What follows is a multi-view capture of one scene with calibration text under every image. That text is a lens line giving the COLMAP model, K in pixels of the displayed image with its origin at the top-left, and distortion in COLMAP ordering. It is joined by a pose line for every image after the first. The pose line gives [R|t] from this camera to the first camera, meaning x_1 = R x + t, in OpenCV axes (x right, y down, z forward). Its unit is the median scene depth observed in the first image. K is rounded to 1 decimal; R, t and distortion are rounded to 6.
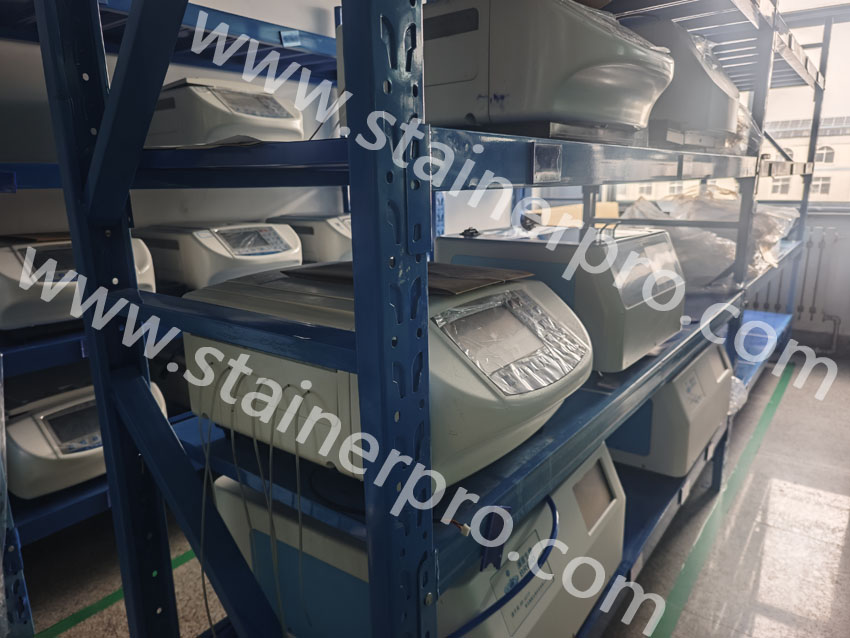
lens RADIAL K [[559.9, 0, 425.0], [0, 559.9, 319.0], [0, 0, 1]] dist [0.007142, 0.001486]
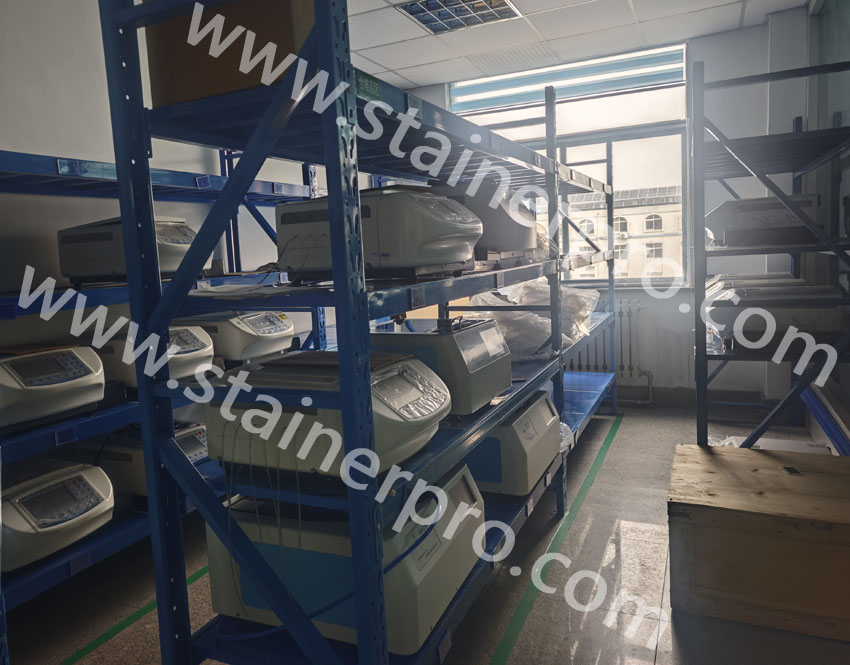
lens RADIAL K [[626.2, 0, 425.0], [0, 626.2, 332.5], [0, 0, 1]] dist [-0.067681, 0.001671]
pose [[0.968689, -0.058733, 0.241230, -0.105796], [0.086497, 0.990580, -0.106160, 0.026335], [-0.232723, 0.123701, 0.964644, -0.396145]]
